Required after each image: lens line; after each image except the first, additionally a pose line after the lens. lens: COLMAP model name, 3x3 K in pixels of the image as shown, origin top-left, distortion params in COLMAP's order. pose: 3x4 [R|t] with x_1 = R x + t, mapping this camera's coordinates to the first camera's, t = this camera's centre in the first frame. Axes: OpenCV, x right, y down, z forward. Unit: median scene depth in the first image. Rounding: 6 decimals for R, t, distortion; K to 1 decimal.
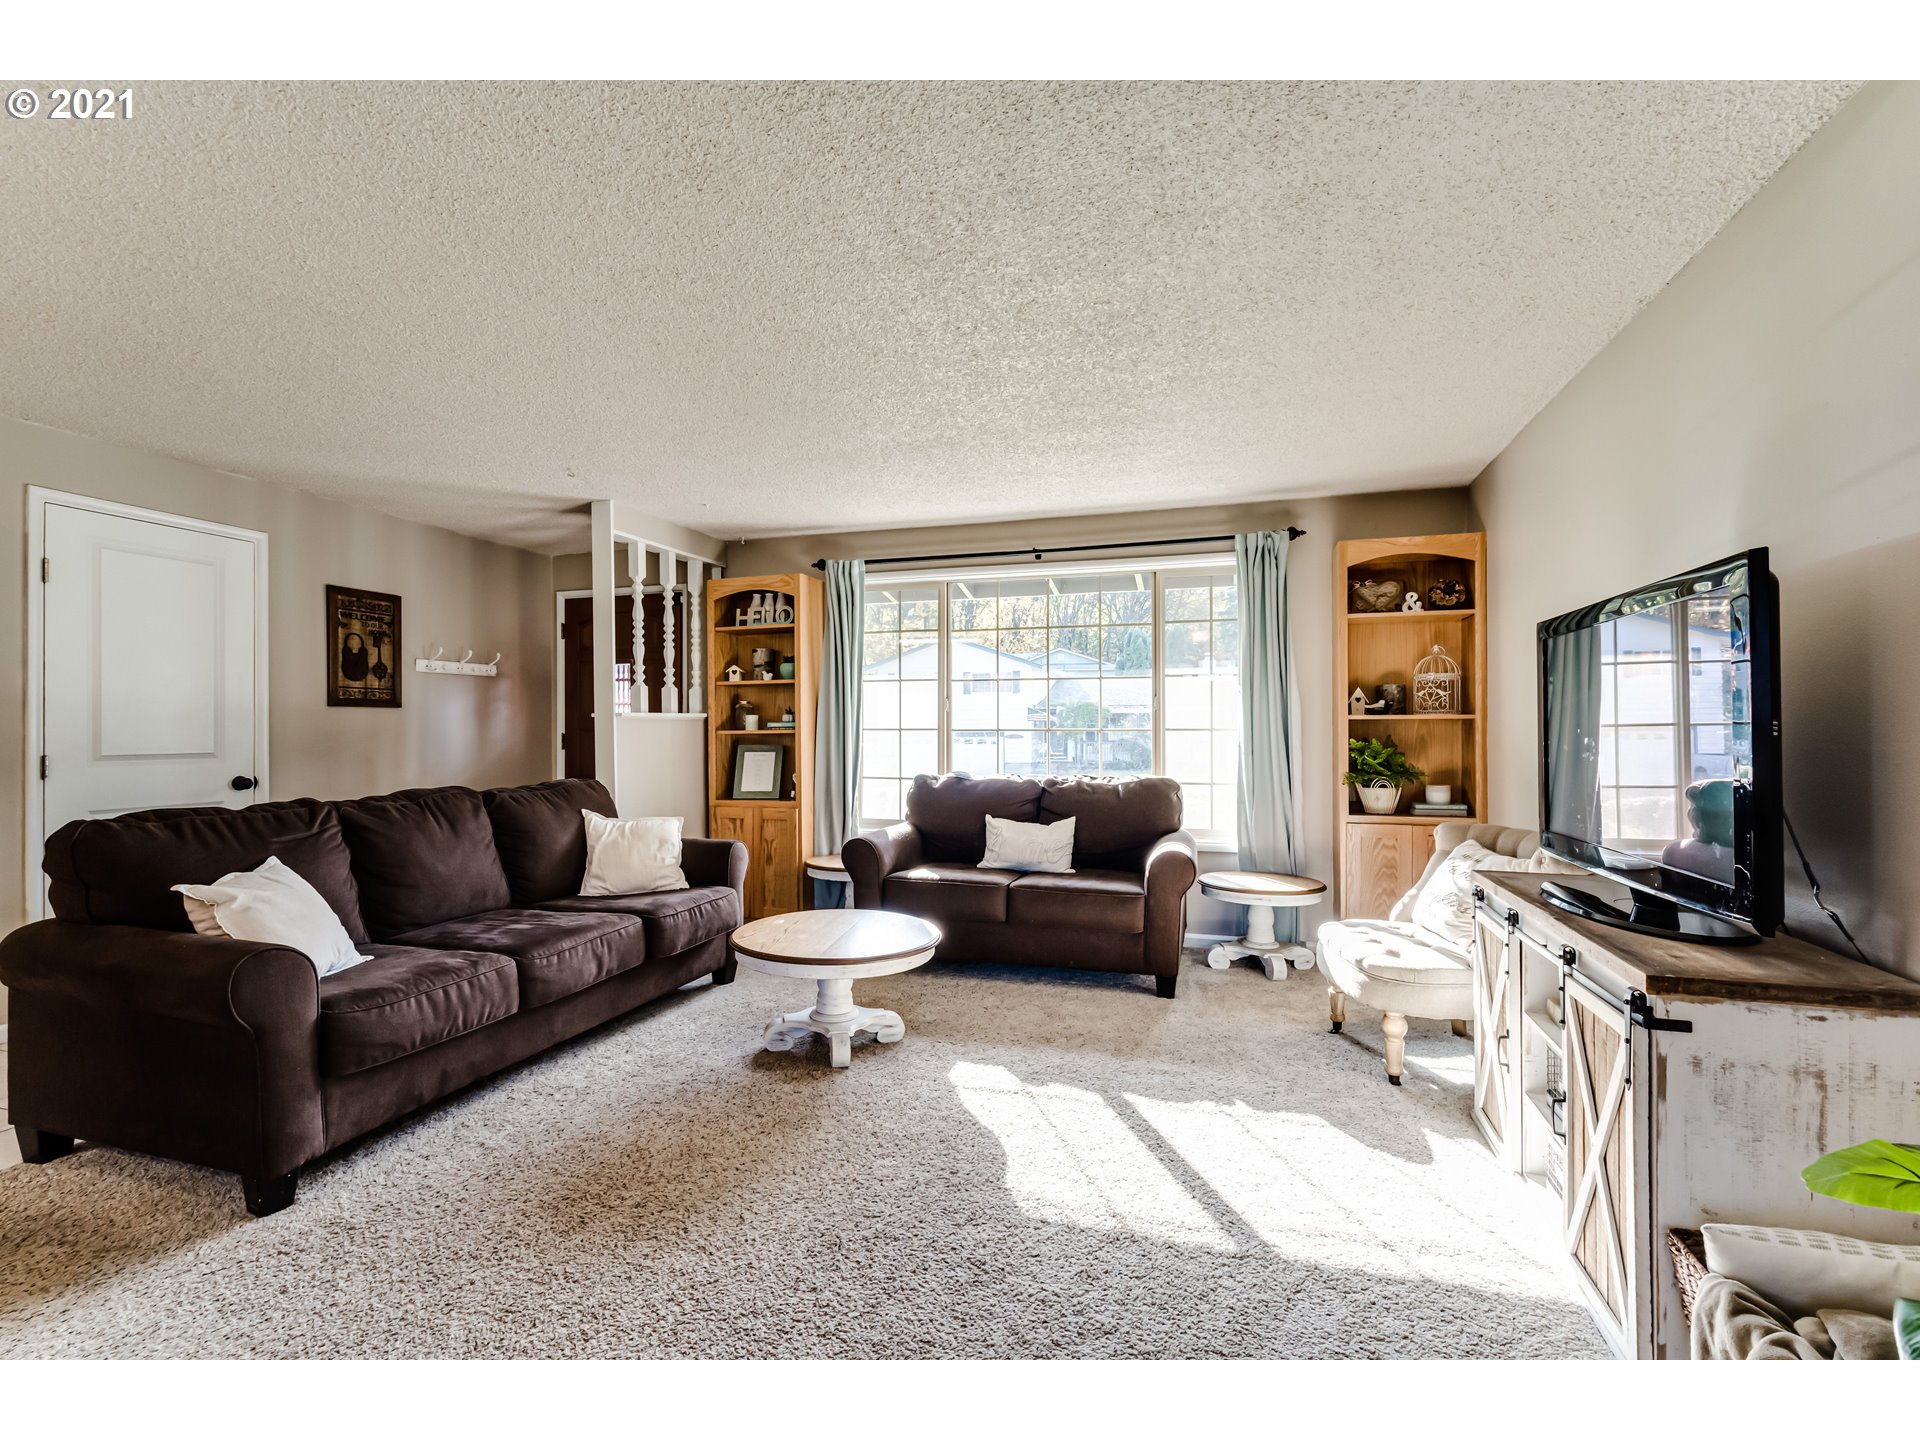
lens RADIAL K [[867.9, 0, 963.2], [0, 867.9, 726.8], [0, 0, 1]] dist [0.000462, 0.000438]
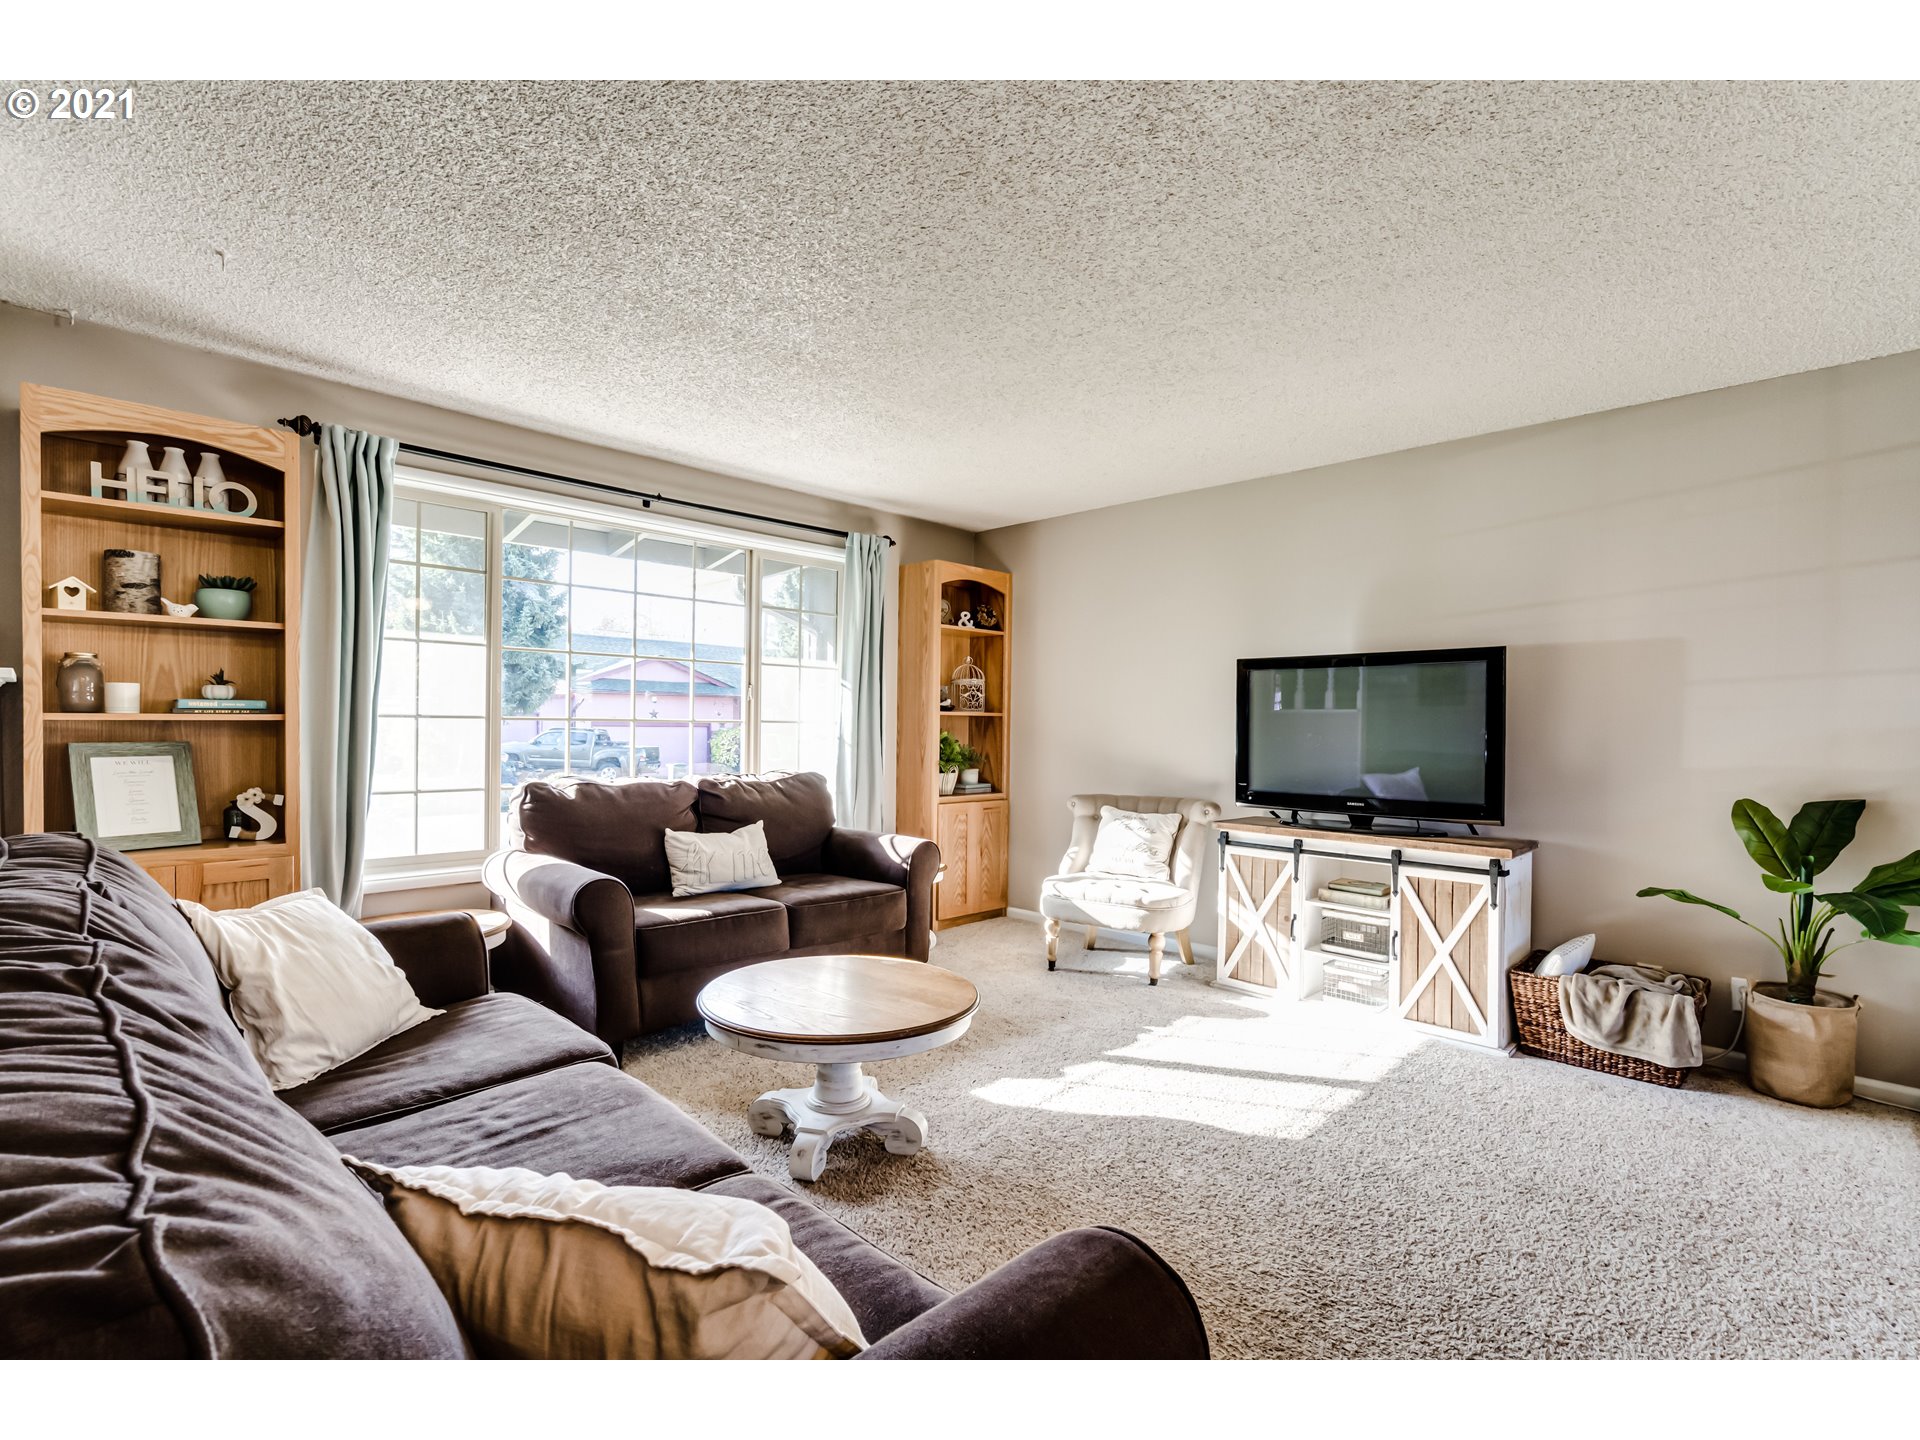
lens RADIAL K [[891.7, 0, 959.6], [0, 891.7, 732.8], [0, 0, 1]] dist [0.002106, 0.000673]
pose [[0.459084, -0.002595, 0.888389, -0.621169], [-0.016852, 0.999790, 0.011629, 0.001198], [-0.888233, -0.020309, 0.458944, 0.440561]]
